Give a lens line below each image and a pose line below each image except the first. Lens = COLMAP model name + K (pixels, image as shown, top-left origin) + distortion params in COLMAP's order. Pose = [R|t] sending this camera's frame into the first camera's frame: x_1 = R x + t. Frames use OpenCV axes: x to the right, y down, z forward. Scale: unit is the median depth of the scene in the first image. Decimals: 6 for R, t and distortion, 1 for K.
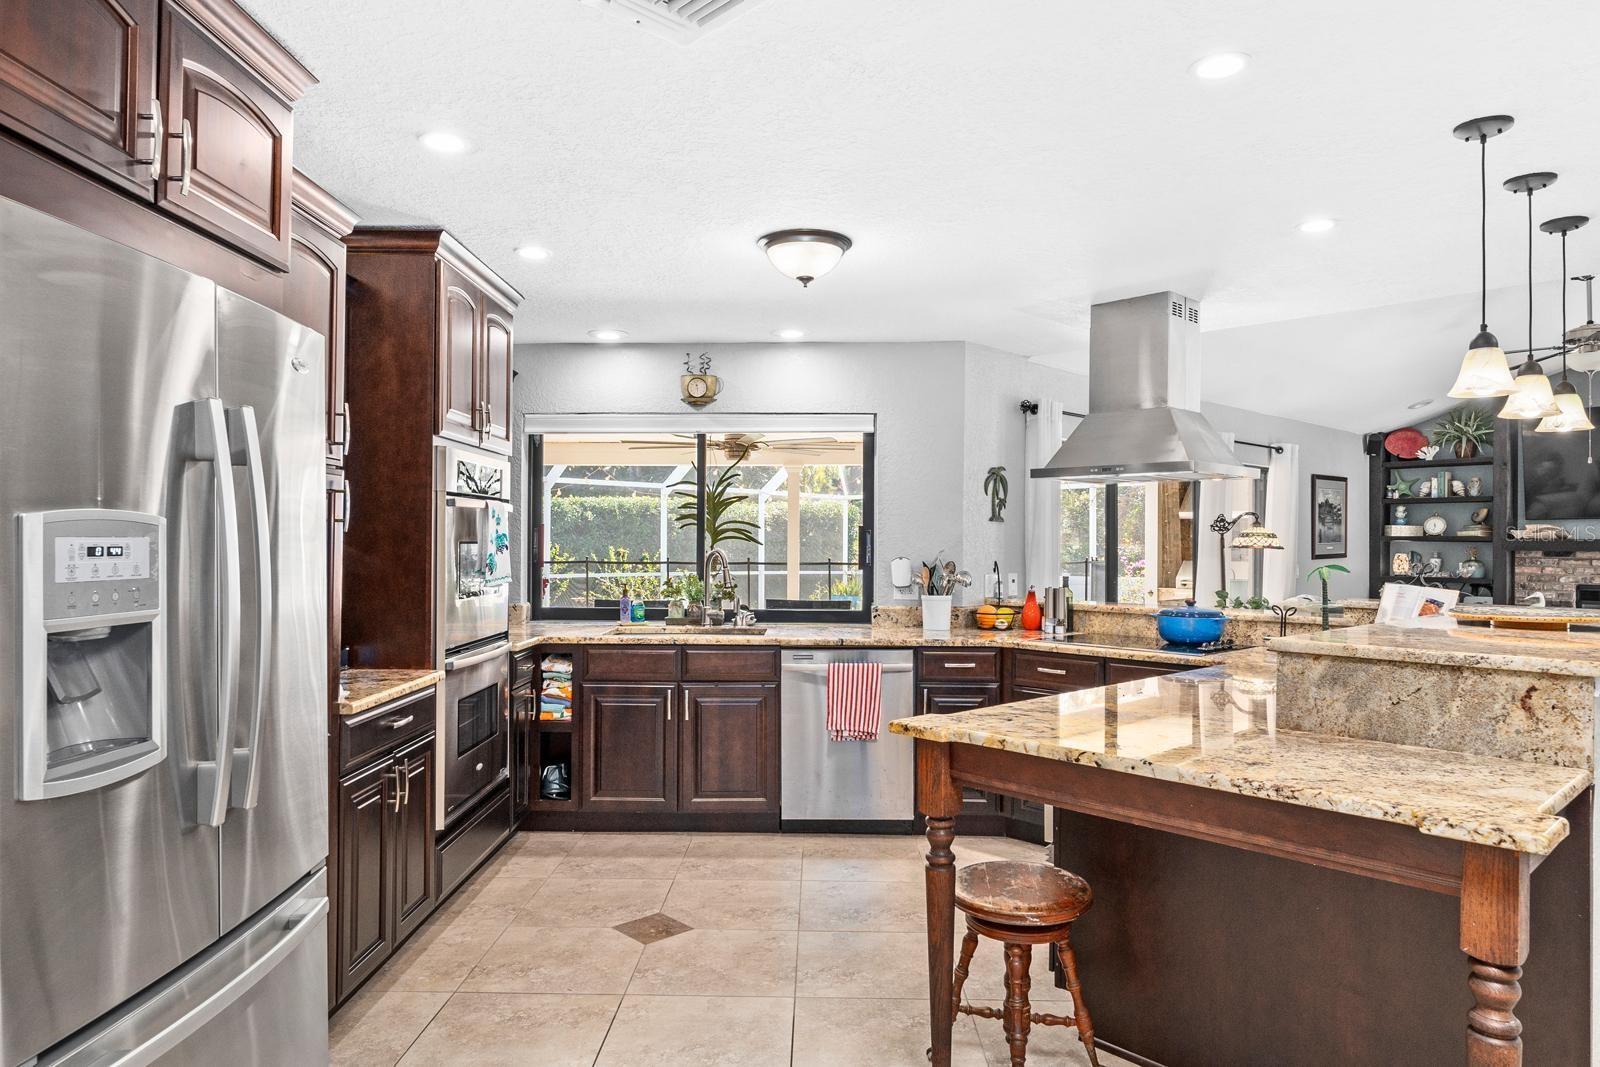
lens RADIAL K [[993.1, 0, 800.0], [0, 993.1, 533.5], [0, 0, 1]] dist [0.001911, -0.001431]
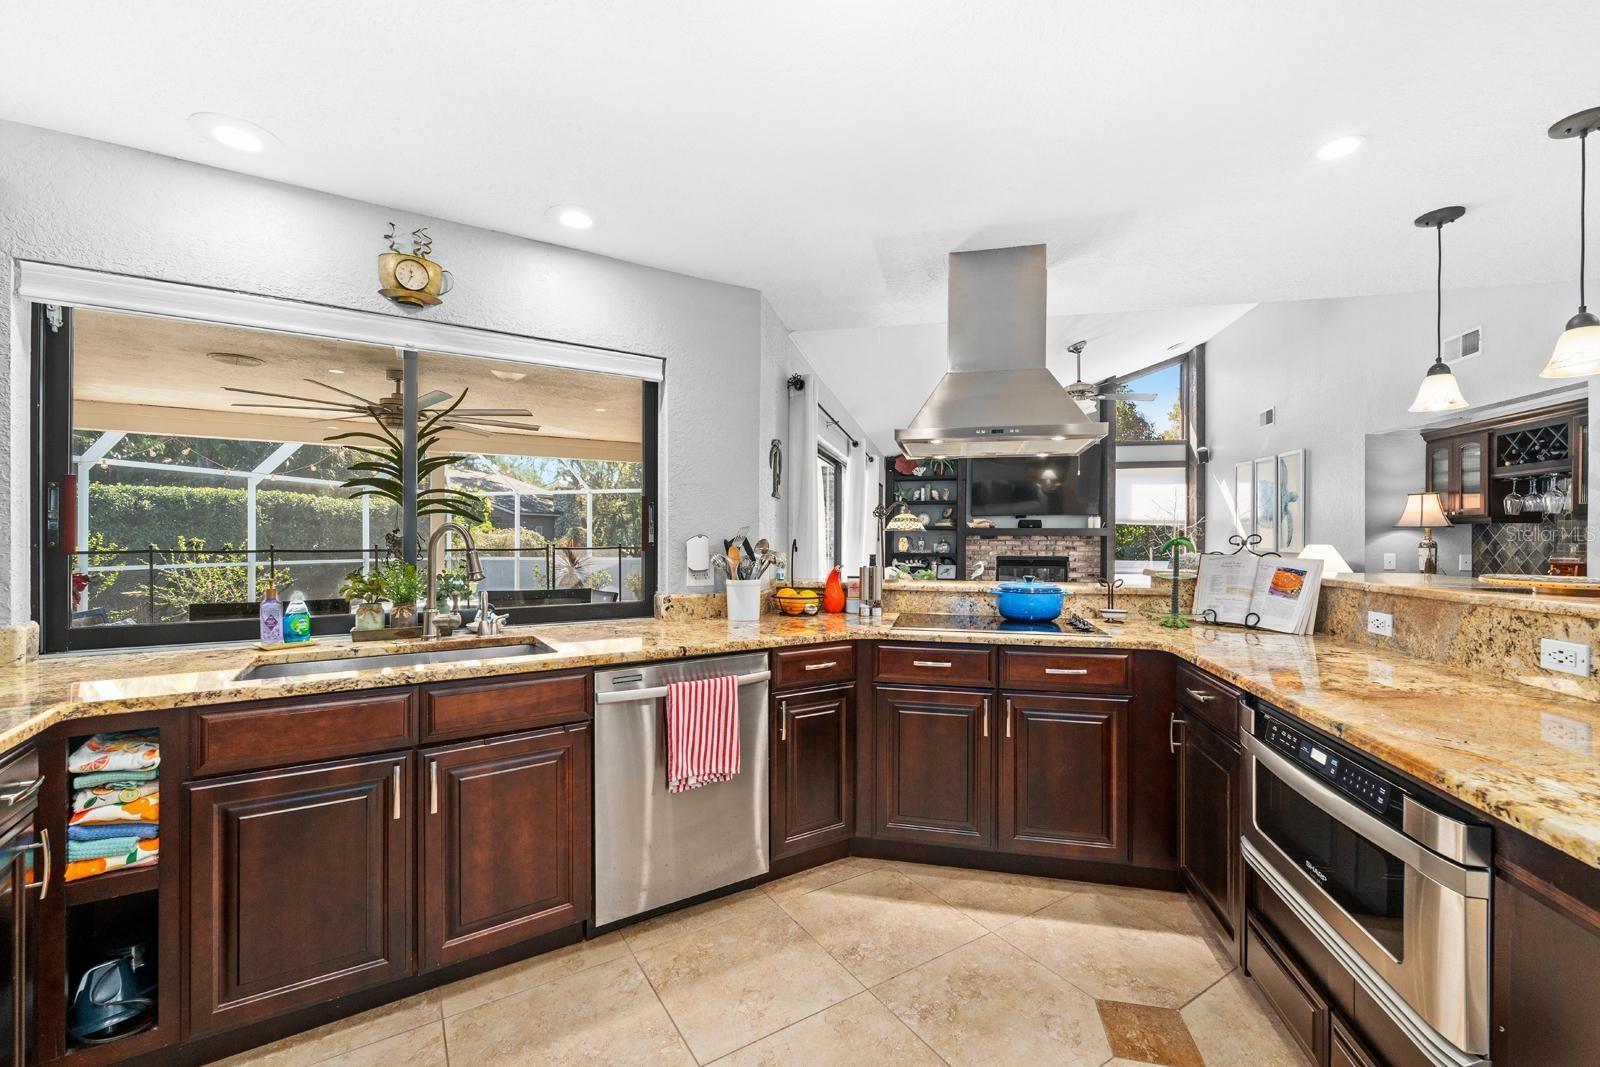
lens RADIAL K [[650.7, 0, 799.9], [0, 650.7, 538.4], [0, 0, 1]] dist [-0.002308, 0.000027]
pose [[0.833327, -0.003050, 0.552772, -0.123993], [-0.003602, 0.999934, 0.010948, 0.019801], [-0.552769, -0.011114, 0.833260, 0.486237]]
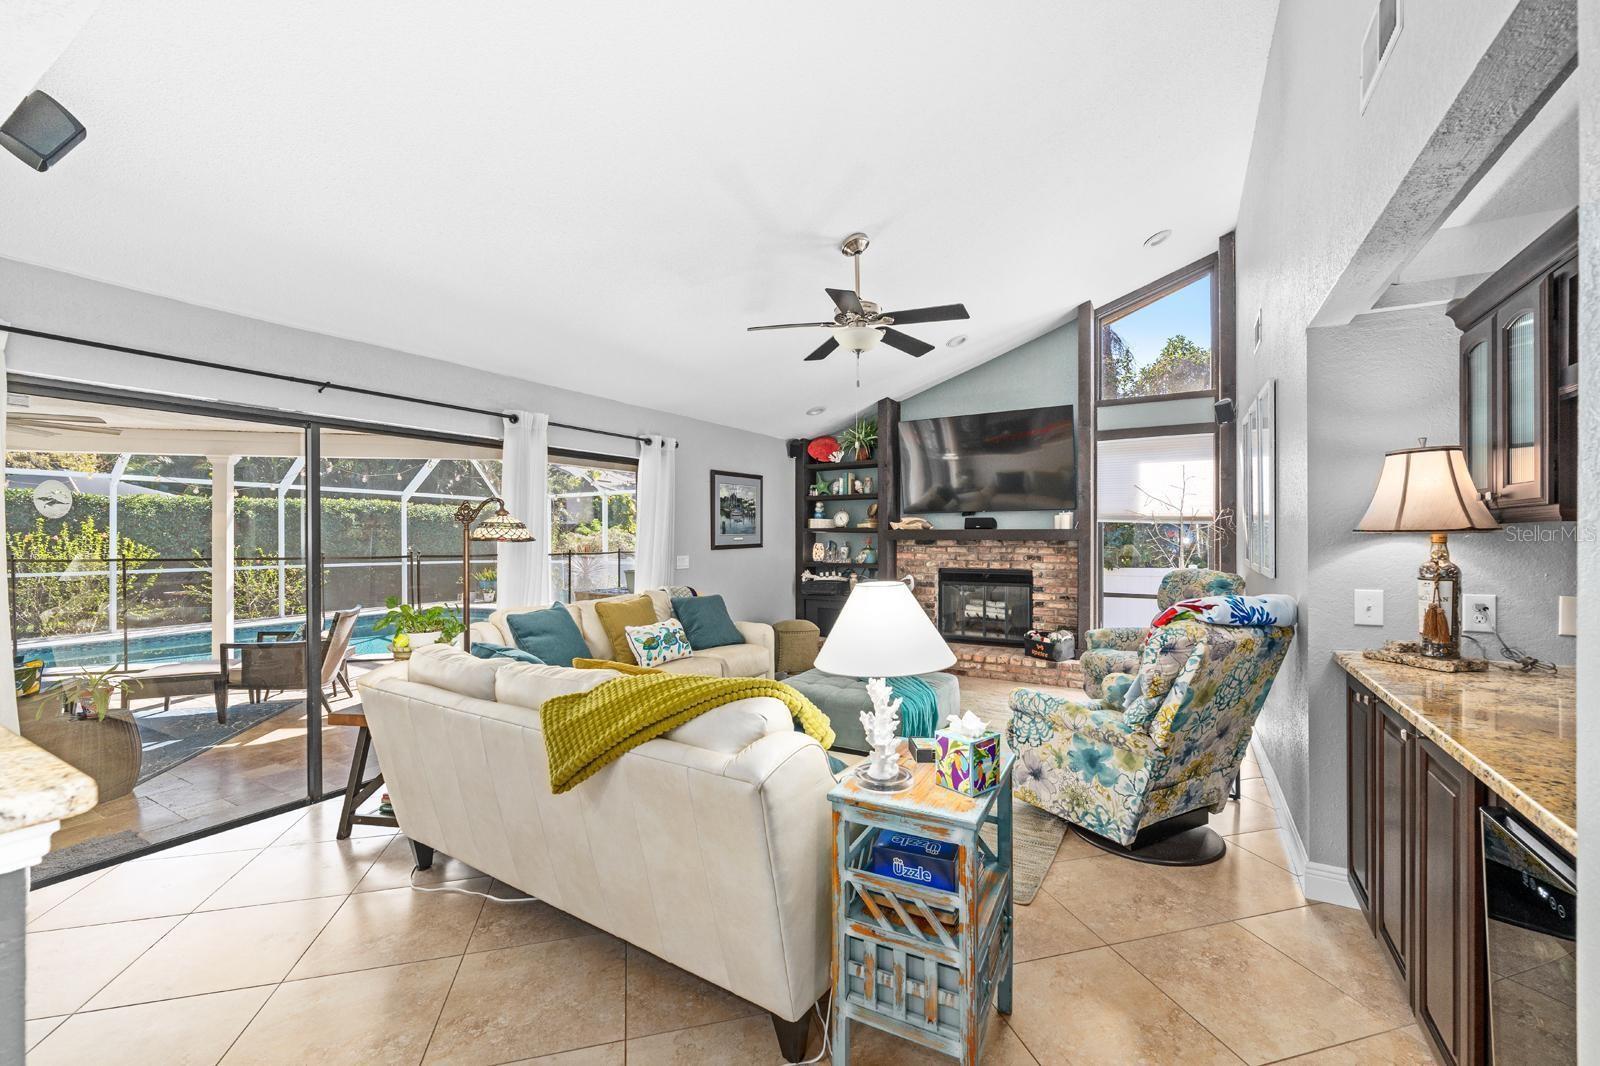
lens RADIAL K [[650.7, 0, 799.9], [0, 650.7, 537.9], [0, 0, 1]] dist [-0.002308, 0.000027]
pose [[0.960720, -0.007850, 0.277407, 0.675253], [0.004642, 0.999915, 0.012220, 0.008404], [-0.277479, -0.010452, 0.960675, 0.494722]]
